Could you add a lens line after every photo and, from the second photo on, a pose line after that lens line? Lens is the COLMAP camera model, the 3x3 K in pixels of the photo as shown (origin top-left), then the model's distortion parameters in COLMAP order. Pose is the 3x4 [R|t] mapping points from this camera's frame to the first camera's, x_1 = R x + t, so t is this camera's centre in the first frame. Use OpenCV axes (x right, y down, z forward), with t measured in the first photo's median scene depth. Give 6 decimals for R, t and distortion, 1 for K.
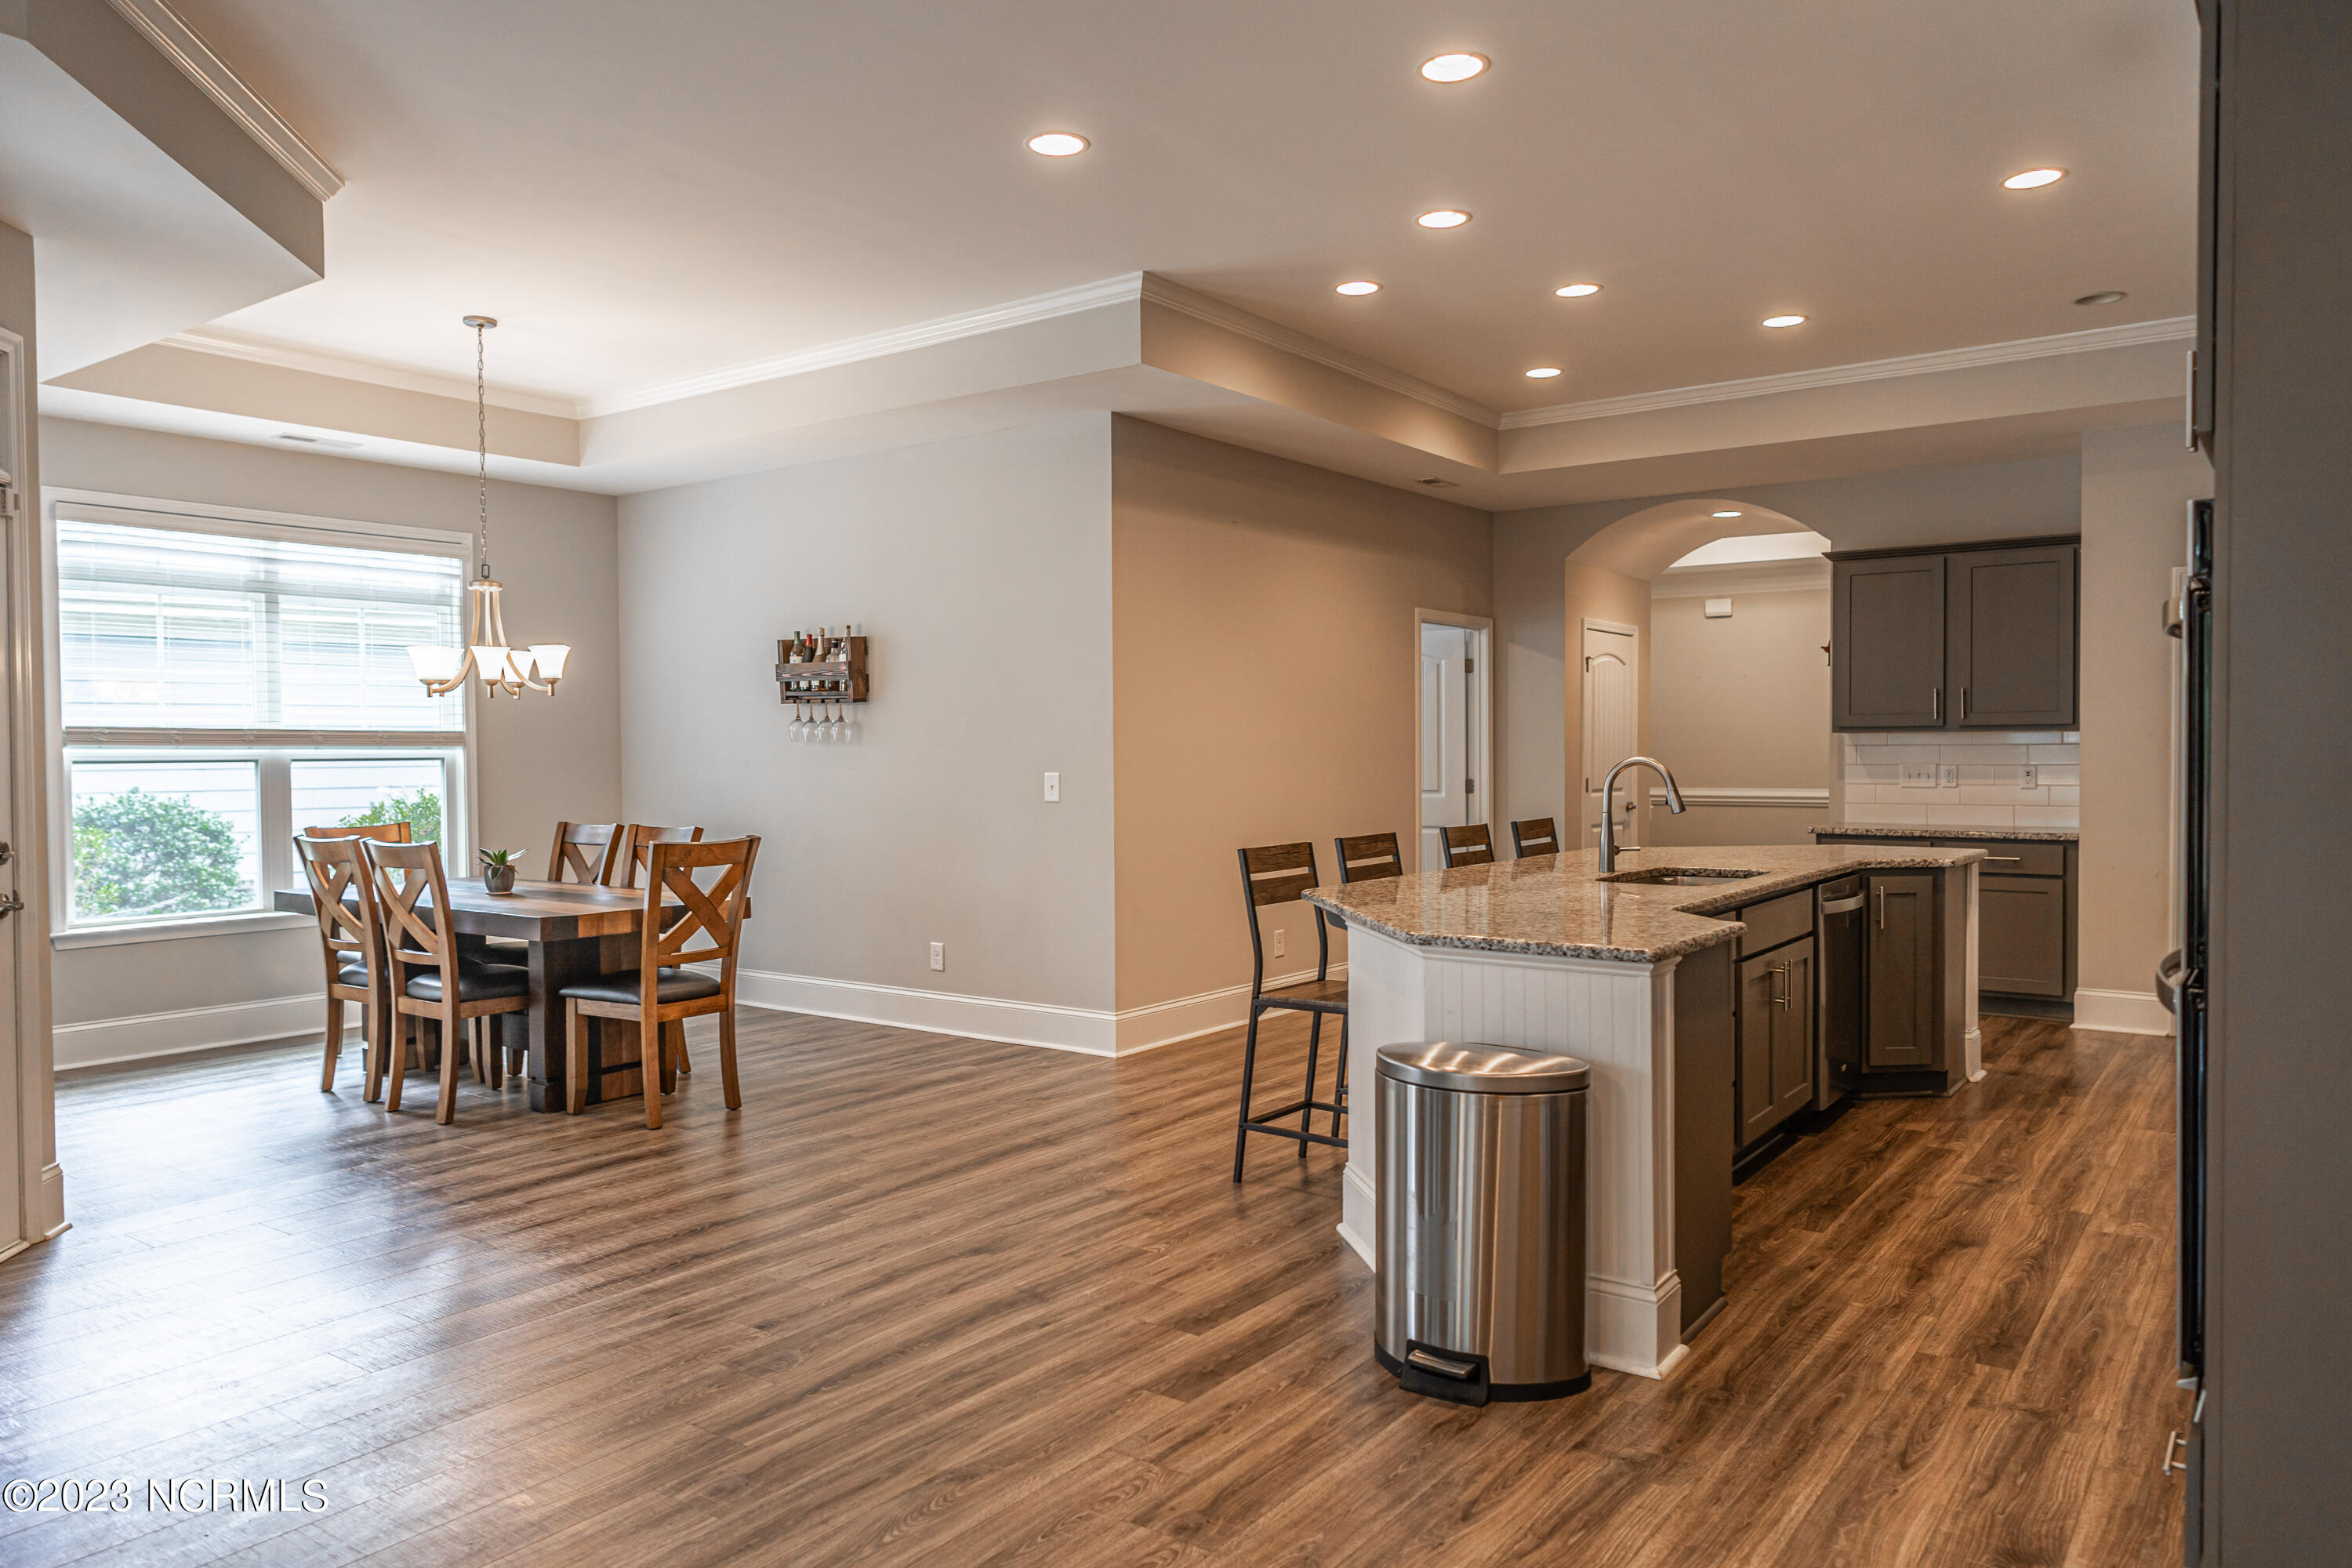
lens RADIAL K [[1588.4, 0, 1168.7], [0, 1588.4, 782.4], [0, 0, 1]] dist [-0.001195, 0.001329]
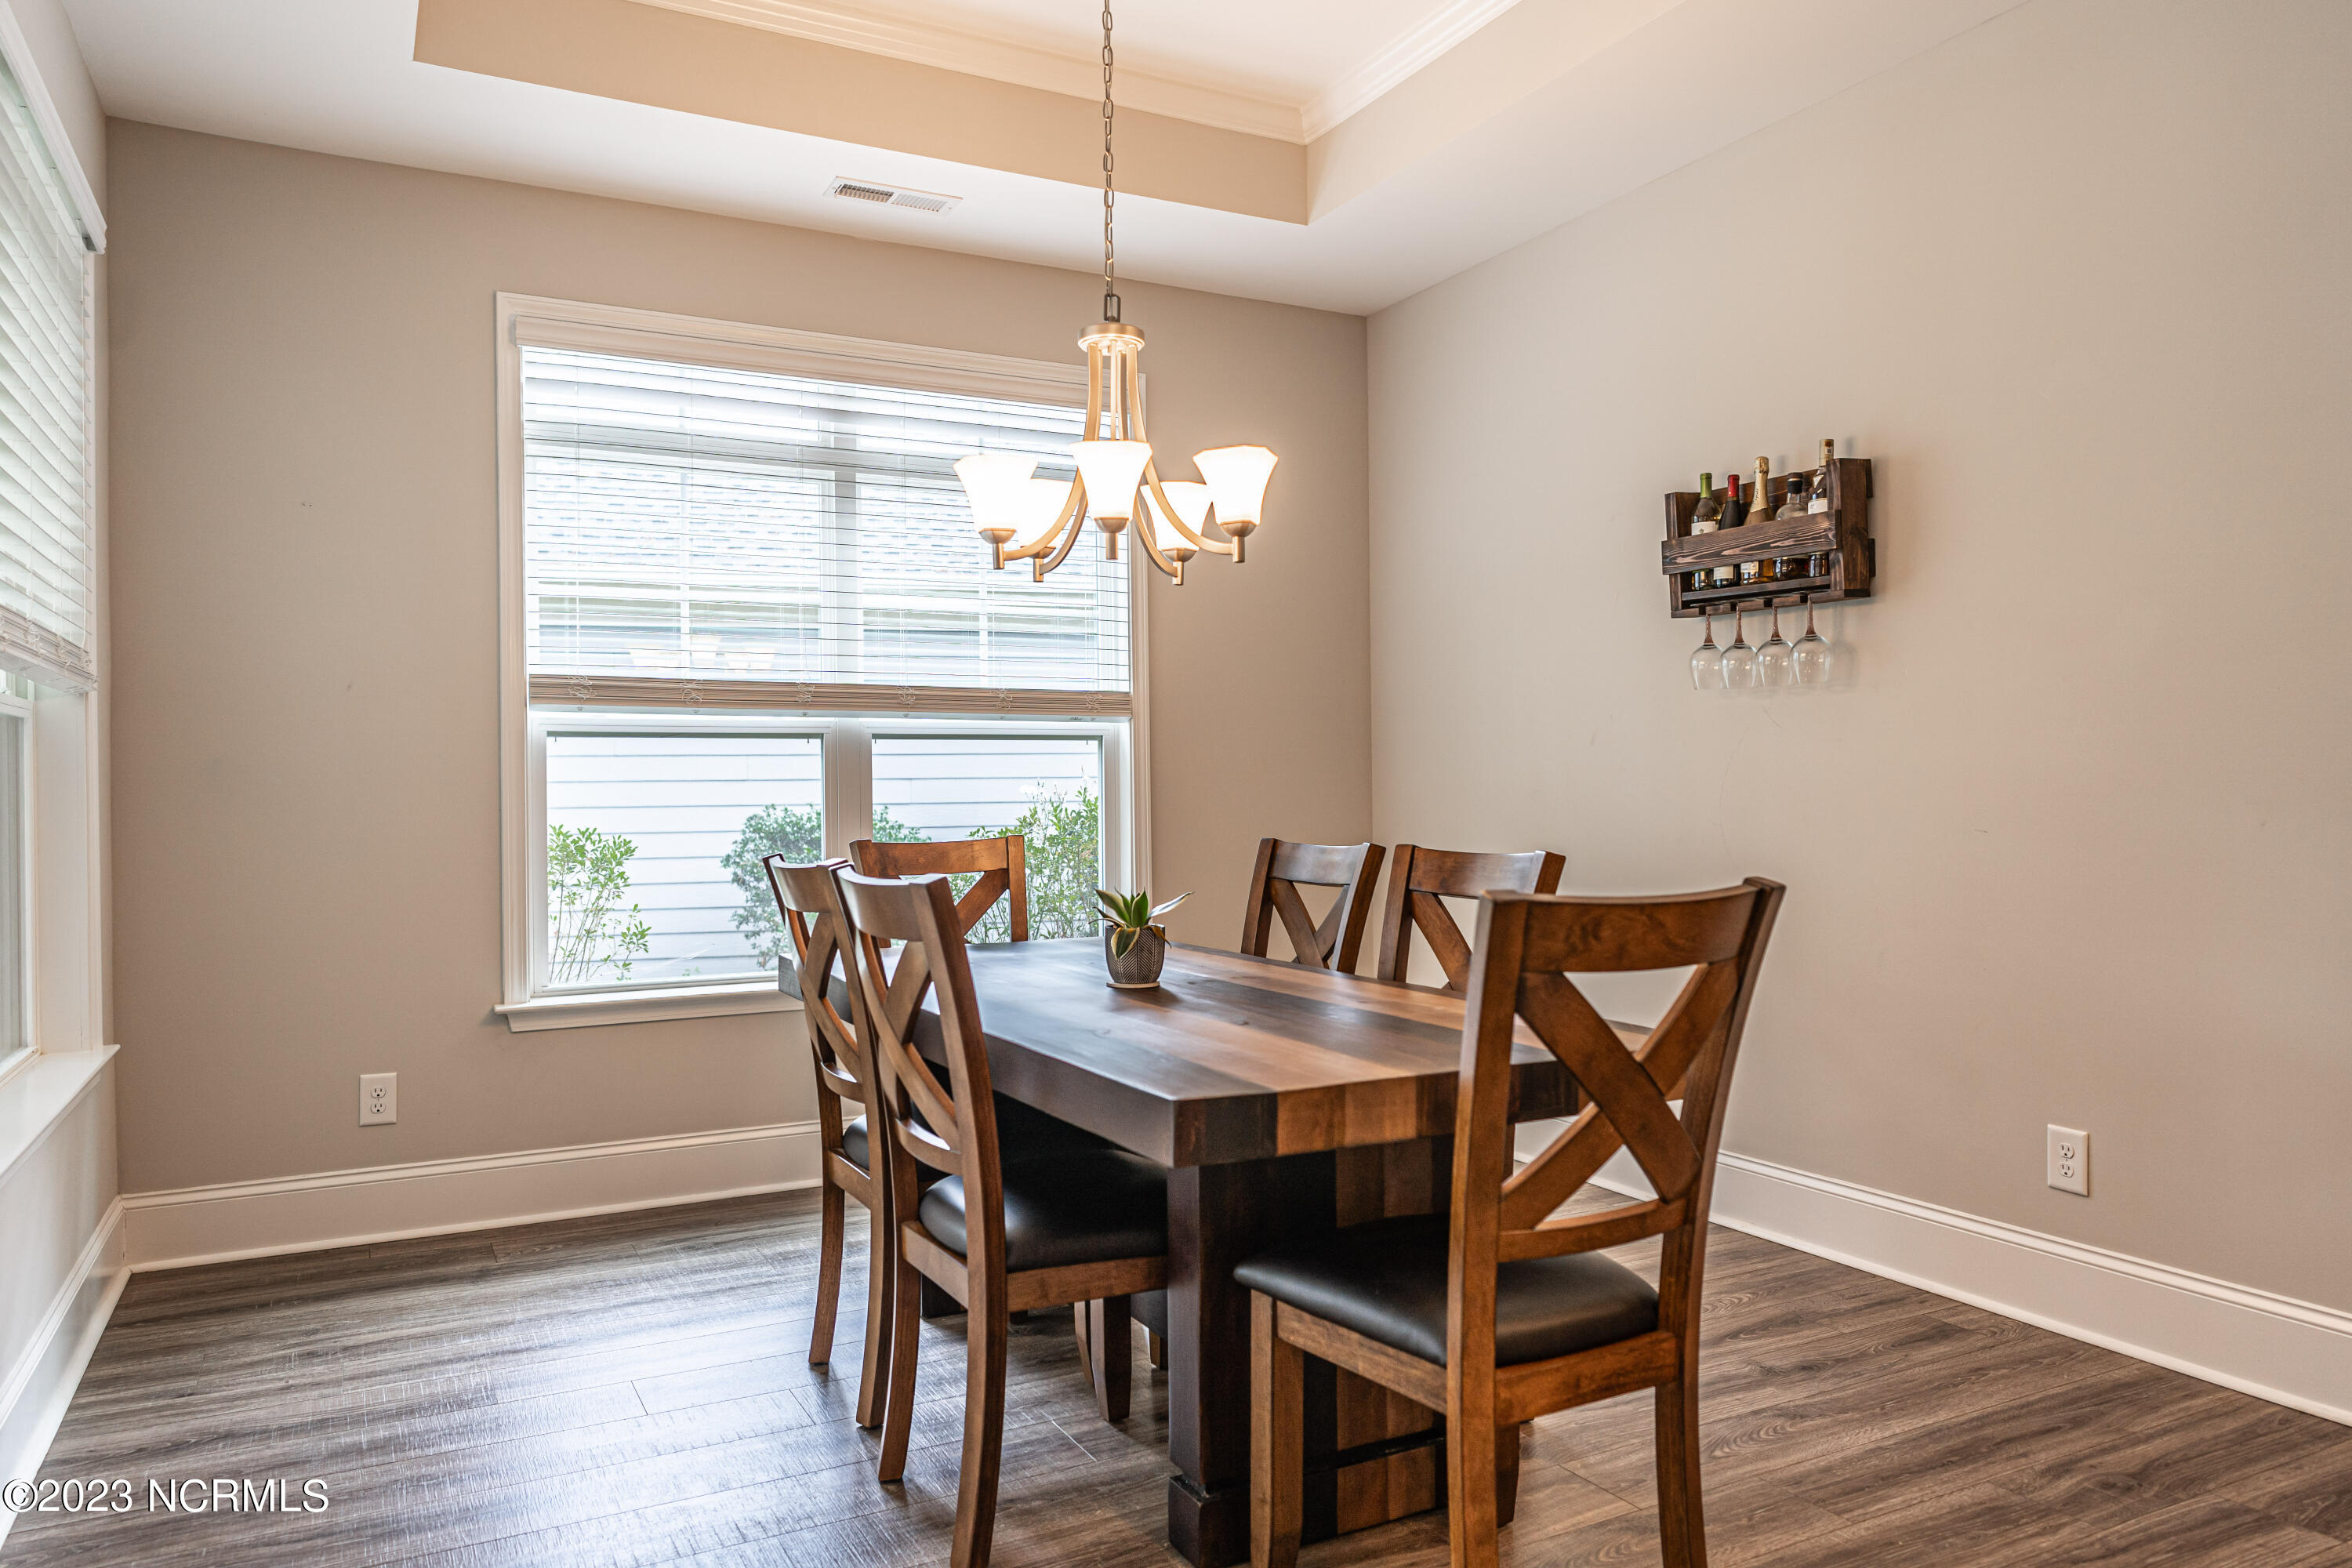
lens RADIAL K [[1549.8, 0, 1168.7], [0, 1549.8, 780.4], [0, 0, 1]] dist [0.002824, 0.000491]
pose [[0.898445, -0.003046, -0.439075, -0.172408], [-0.006631, 0.999768, -0.020504, 0.015005], [0.439036, 0.021333, 0.898216, 0.483724]]
